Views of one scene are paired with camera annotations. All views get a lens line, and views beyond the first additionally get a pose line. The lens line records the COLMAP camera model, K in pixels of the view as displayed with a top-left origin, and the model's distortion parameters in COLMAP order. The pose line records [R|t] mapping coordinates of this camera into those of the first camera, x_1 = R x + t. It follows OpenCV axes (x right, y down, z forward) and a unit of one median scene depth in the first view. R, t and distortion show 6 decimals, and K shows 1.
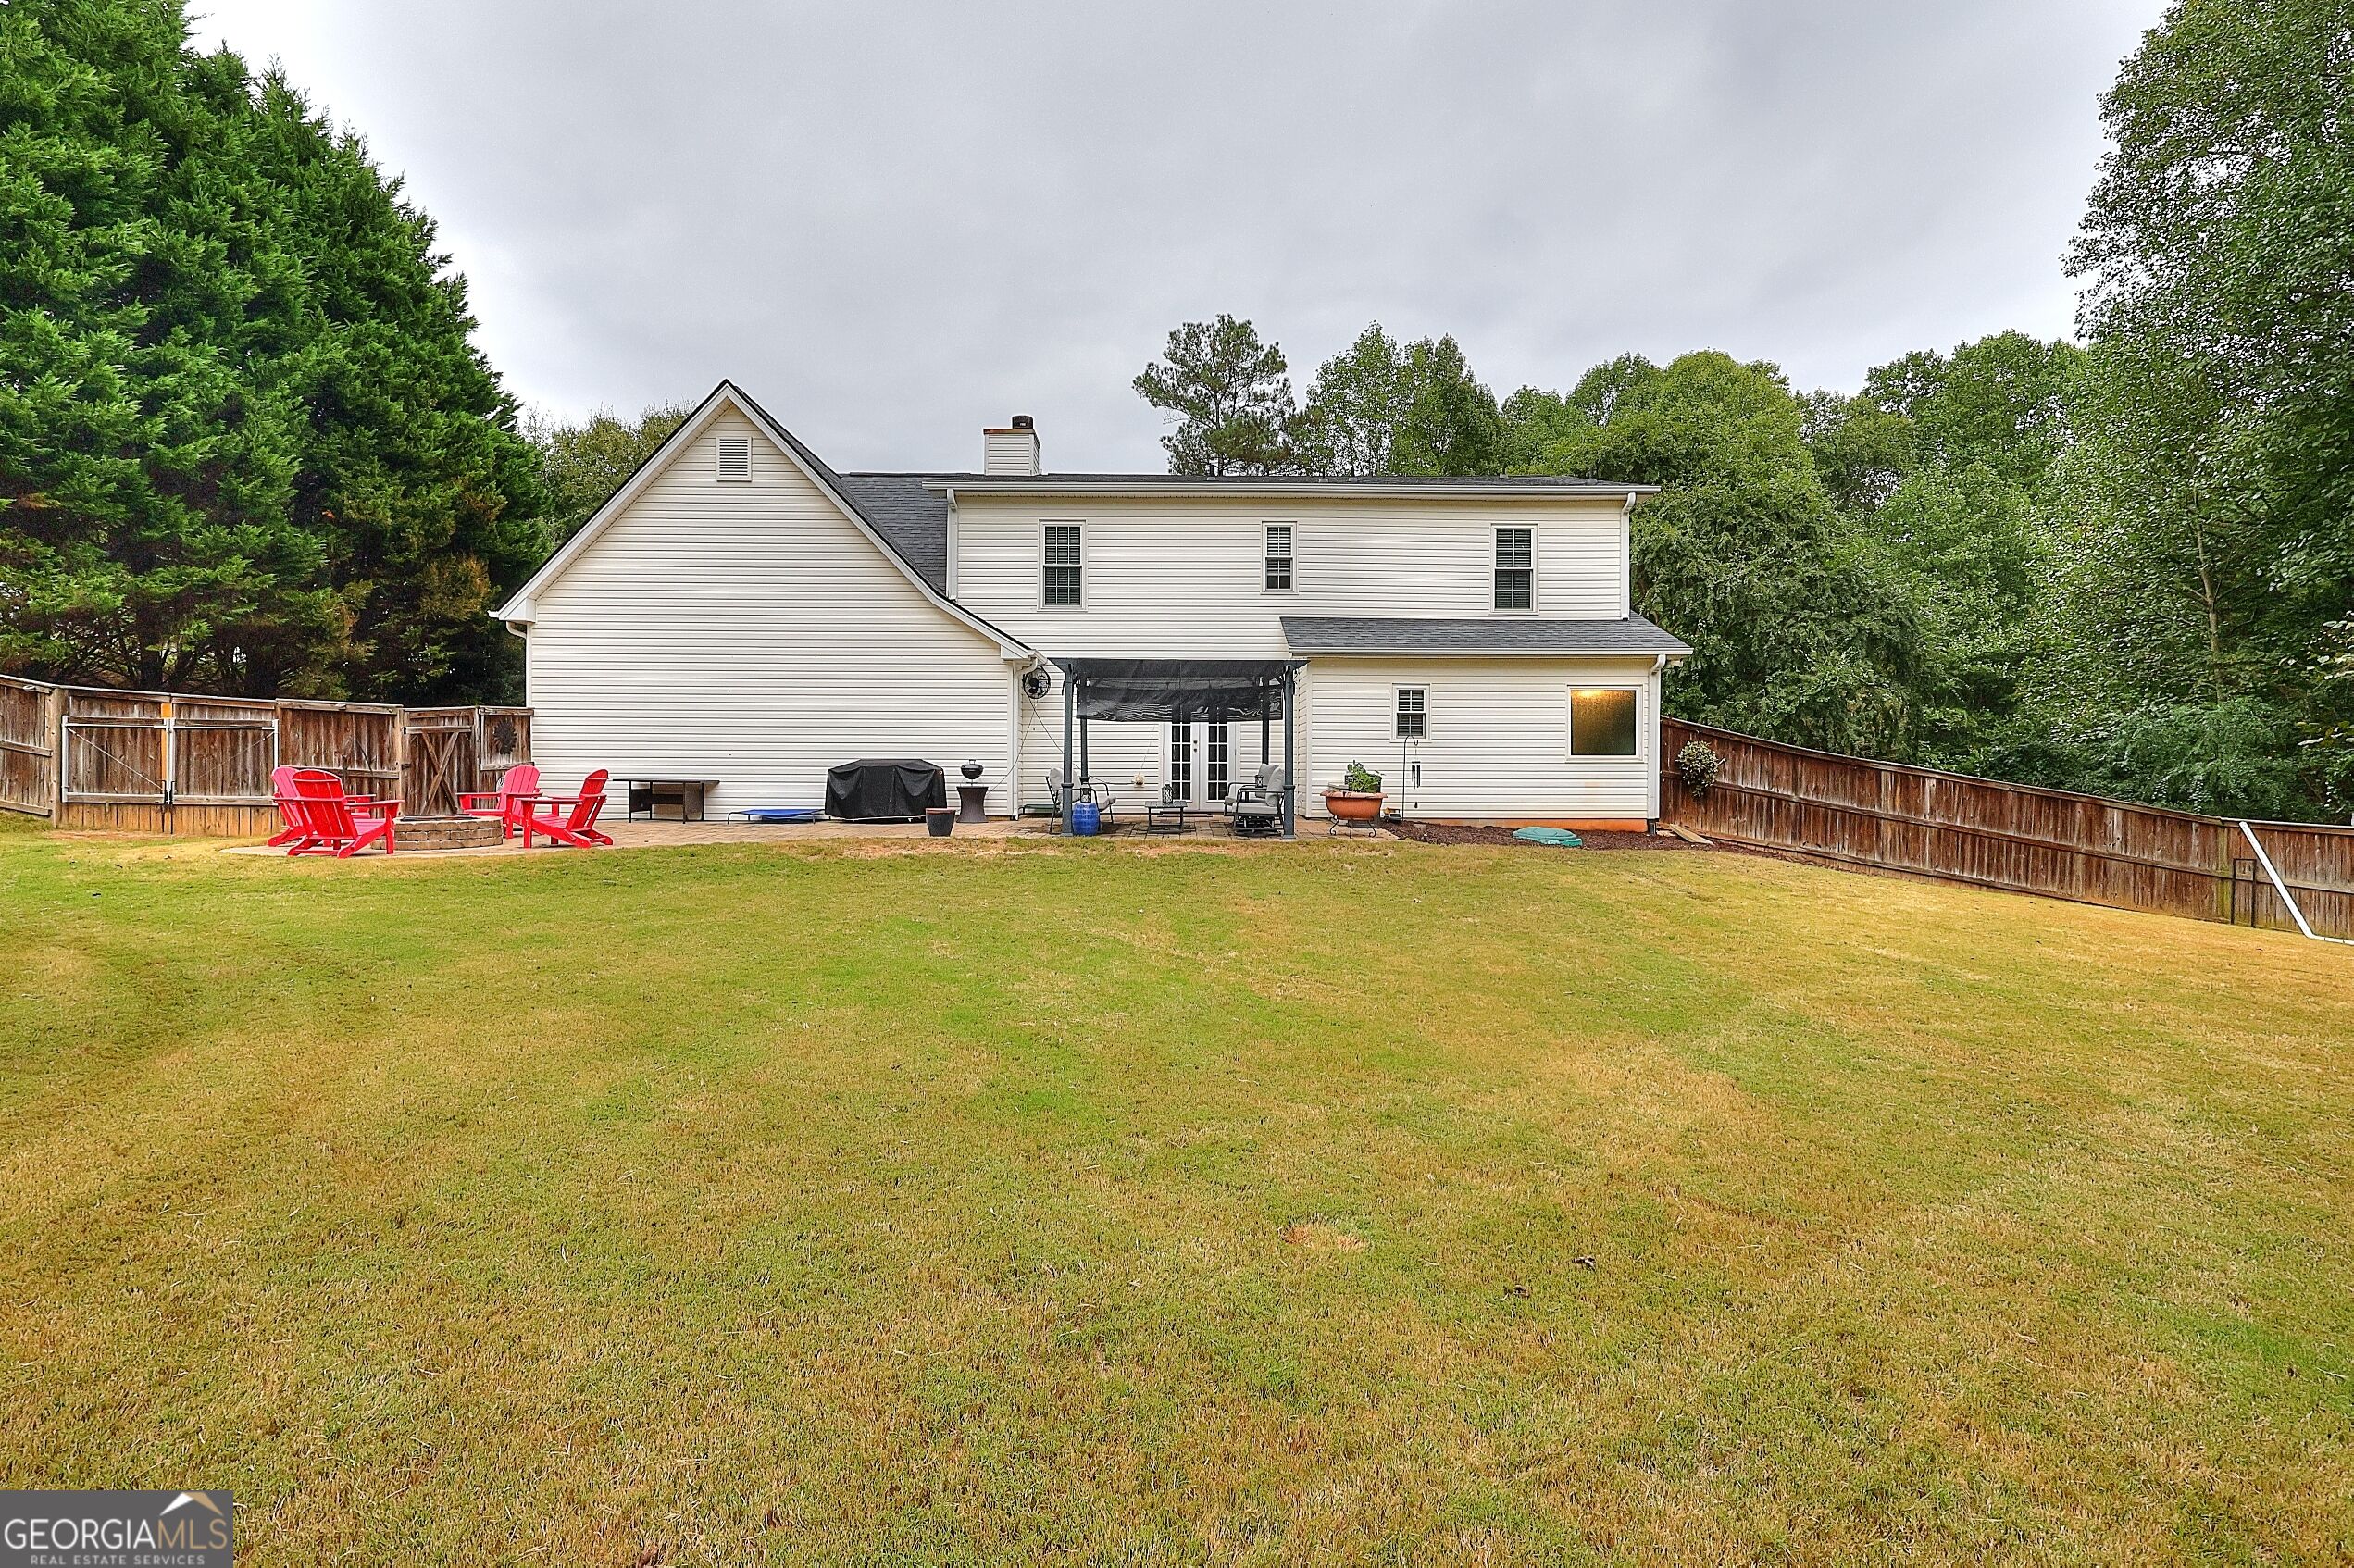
lens RADIAL K [[1082.4, 0, 1177.0], [0, 1082.4, 784.0], [0, 0, 1]] dist [0.130847, 0.000006]
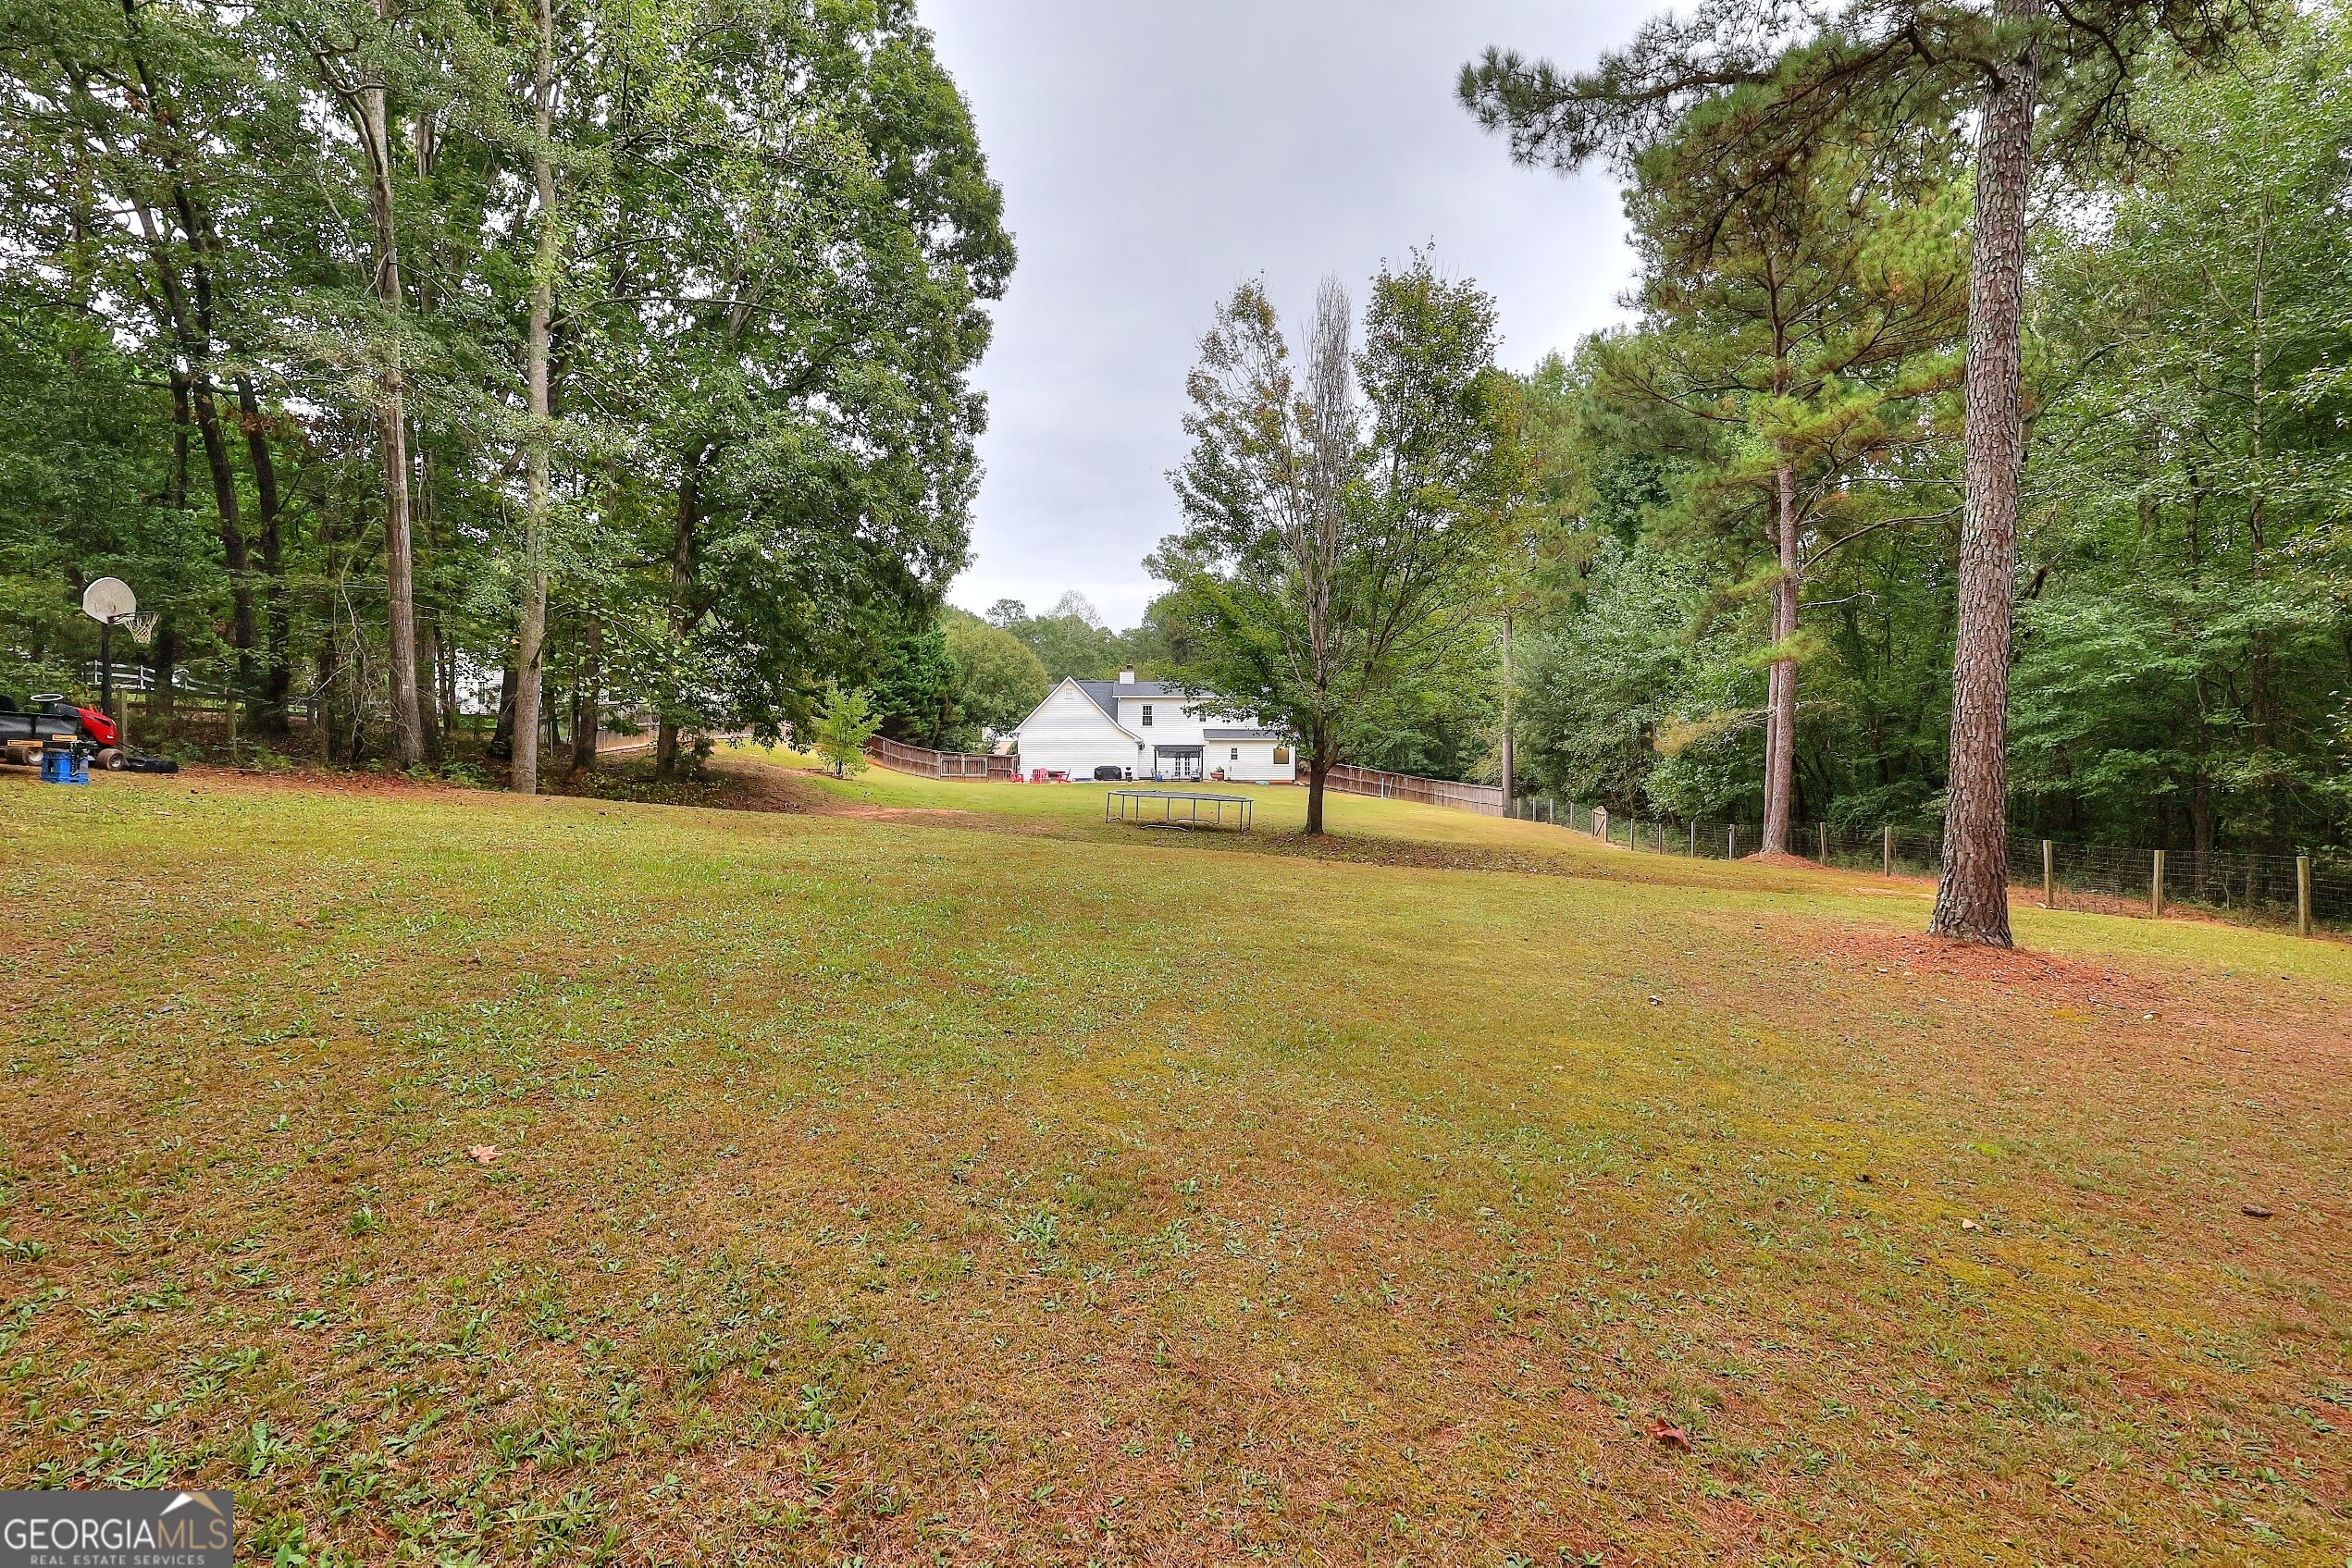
lens RADIAL K [[1078.8, 0, 1180.2], [0, 1078.8, 776.1], [0, 0, 1]] dist [-0.004525, 0.000117]
pose [[0.999418, -0.002756, 0.034013, -0.116863], [0.002916, 0.999985, -0.004654, 0.033376], [-0.034000, 0.004750, 0.999411, -2.822731]]
